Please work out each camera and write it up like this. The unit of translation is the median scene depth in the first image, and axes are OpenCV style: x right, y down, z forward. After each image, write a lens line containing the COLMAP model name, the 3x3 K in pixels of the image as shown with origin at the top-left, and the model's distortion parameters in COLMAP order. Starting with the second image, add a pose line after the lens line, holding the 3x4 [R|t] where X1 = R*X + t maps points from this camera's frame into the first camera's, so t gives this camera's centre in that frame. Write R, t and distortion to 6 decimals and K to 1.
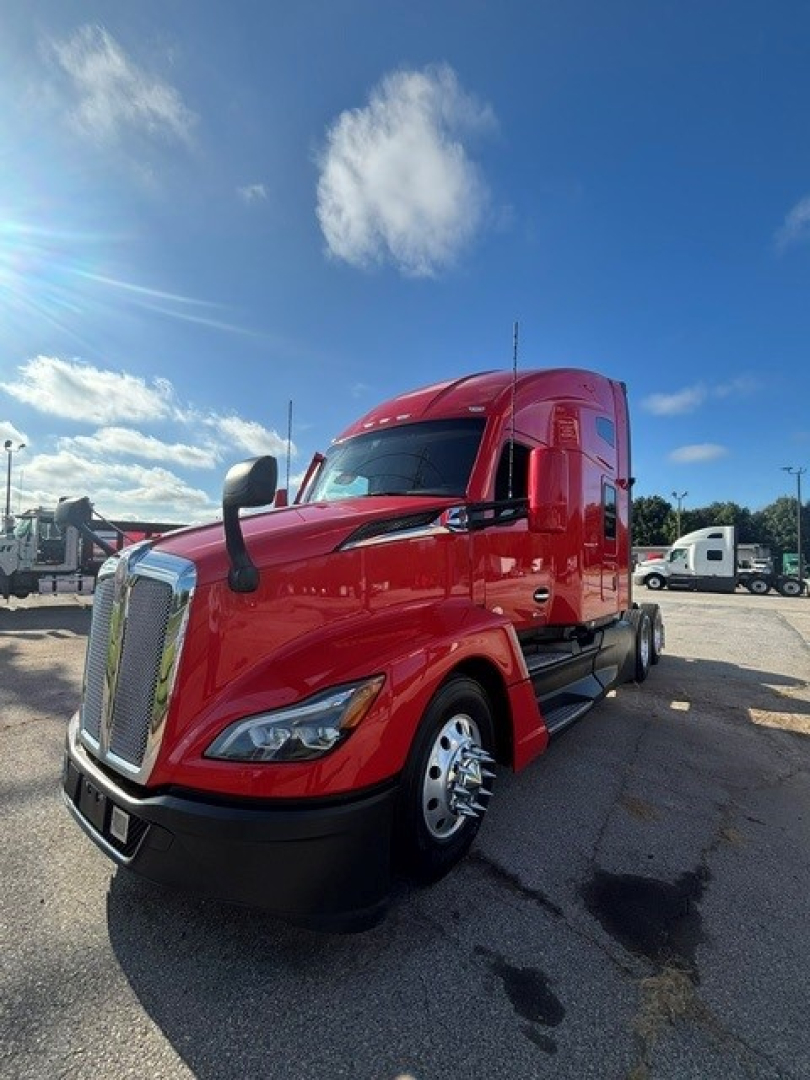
lens RADIAL K [[442.8, 0, 405.0], [0, 442.8, 540.0], [0, 0, 1]] dist [-0.001747, -0.000117]
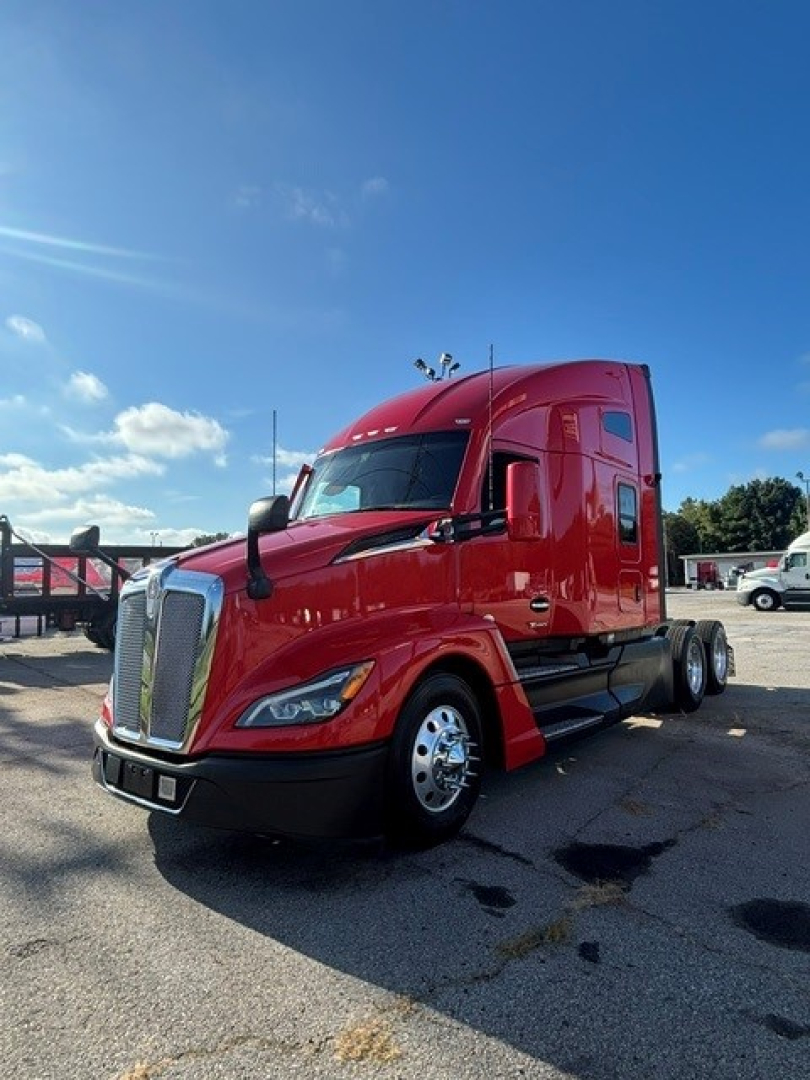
lens RADIAL K [[760.8, 0, 405.0], [0, 760.8, 540.0], [0, 0, 1]] dist [0.000231, -0.000147]
pose [[0.998534, -0.038529, -0.038029, 0.091670], [0.037680, 0.999030, -0.022795, 0.010989], [0.038870, 0.021329, 0.999017, -0.777164]]
